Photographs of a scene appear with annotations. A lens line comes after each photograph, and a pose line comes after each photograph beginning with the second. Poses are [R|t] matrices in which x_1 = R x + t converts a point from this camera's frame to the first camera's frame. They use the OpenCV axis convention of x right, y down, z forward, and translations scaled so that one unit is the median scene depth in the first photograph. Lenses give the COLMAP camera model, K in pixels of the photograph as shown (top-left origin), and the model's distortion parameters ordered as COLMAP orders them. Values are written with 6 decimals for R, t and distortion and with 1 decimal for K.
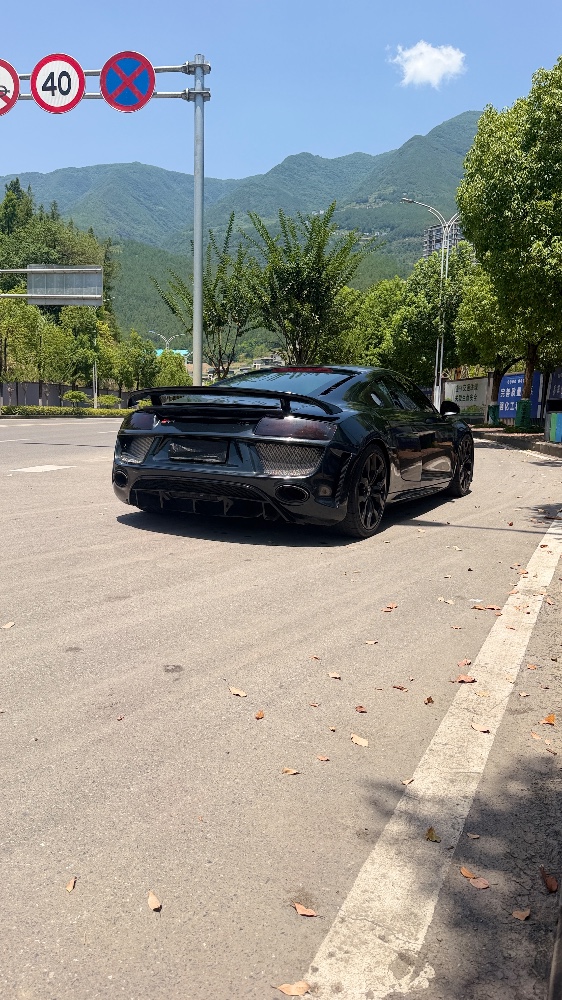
lens RADIAL K [[739.0, 0, 242.8], [0, 739.0, 501.4], [0, 0, 1]] dist [0.009392, -0.034161]
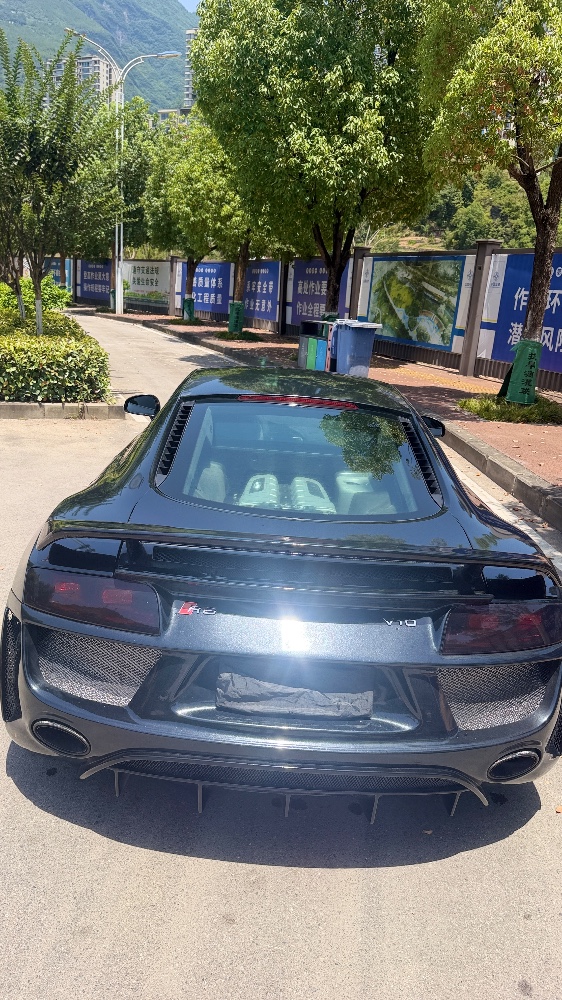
lens RADIAL K [[739.0, 0, 278.8], [0, 739.0, 511.9], [0, 0, 1]] dist [0.009392, -0.034161]
pose [[0.861895, -0.102907, 0.496536, -0.092490], [0.005700, 0.981096, 0.193438, -0.082850], [-0.507055, -0.163893, 0.846188, 0.208015]]
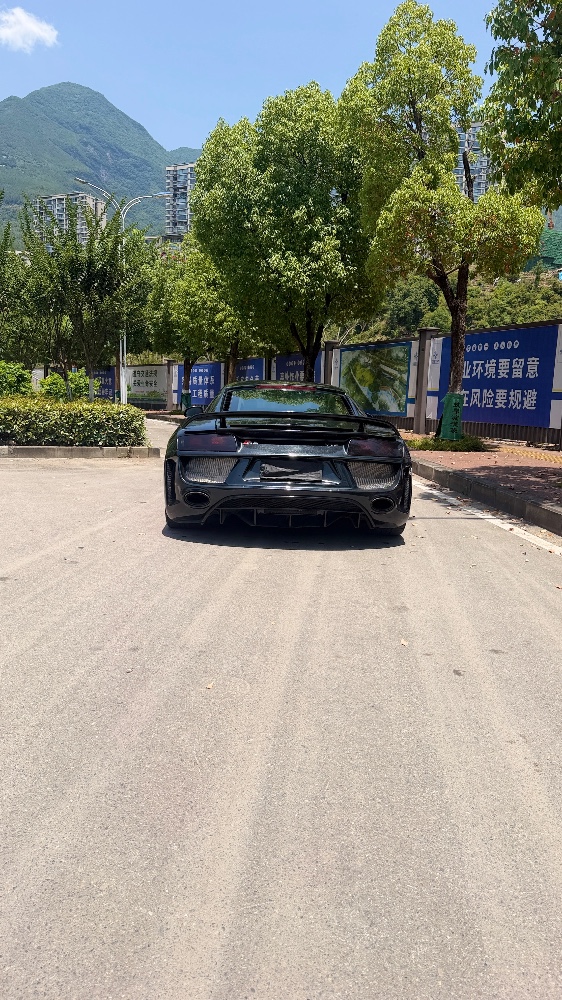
lens RADIAL K [[739.0, 0, 276.9], [0, 739.0, 517.5], [0, 0, 1]] dist [0.009392, -0.034161]
pose [[0.851749, -0.075433, 0.518491, -0.213534], [0.049026, 0.996715, 0.064471, -0.023048], [-0.521651, -0.029494, 0.852649, 0.022469]]
